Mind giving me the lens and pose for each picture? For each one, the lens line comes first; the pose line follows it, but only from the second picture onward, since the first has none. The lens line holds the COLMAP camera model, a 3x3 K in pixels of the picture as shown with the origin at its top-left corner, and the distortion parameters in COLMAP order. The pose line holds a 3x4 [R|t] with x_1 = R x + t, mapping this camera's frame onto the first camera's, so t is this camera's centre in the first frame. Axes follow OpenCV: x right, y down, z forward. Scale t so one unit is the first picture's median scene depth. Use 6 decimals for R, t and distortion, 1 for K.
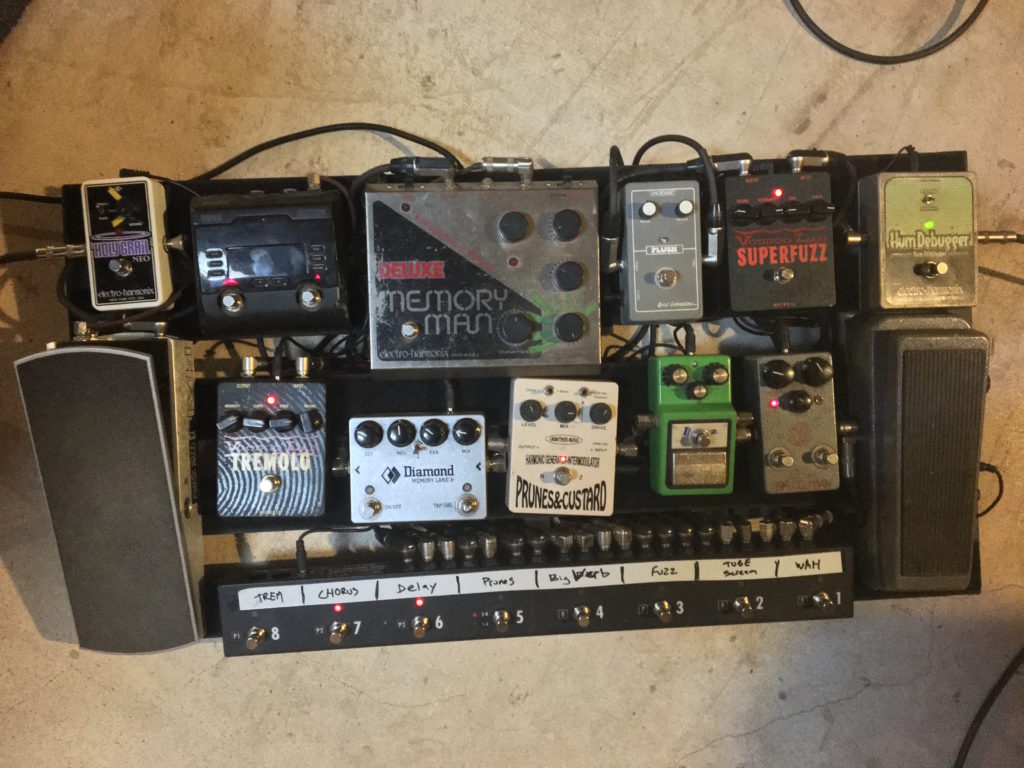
lens RADIAL K [[833.1, 0, 512.0], [0, 833.1, 384.0], [0, 0, 1]] dist [0.072808, -0.001667]
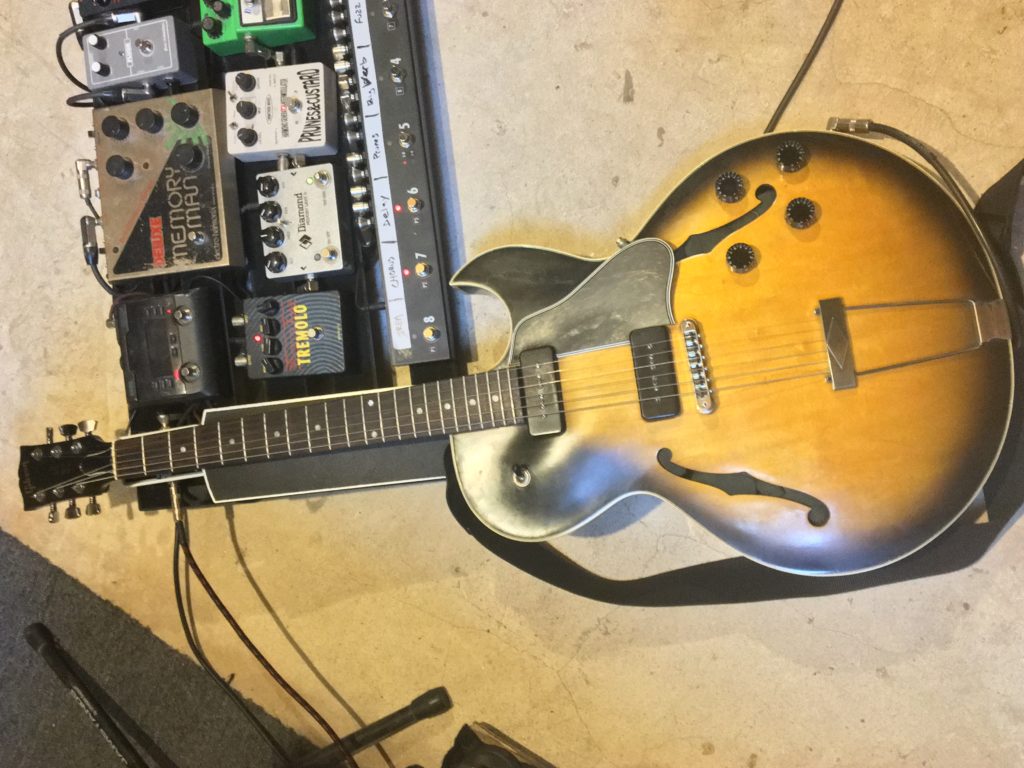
lens RADIAL K [[917.6, 0, 512.0], [0, 917.6, 384.0], [0, 0, 1]] dist [0.004375, -0.014428]
pose [[-0.085819, -0.995277, -0.045374, -0.324510], [0.972659, -0.073830, -0.220189, 0.708448], [0.215799, -0.063030, 0.974401, -0.310394]]
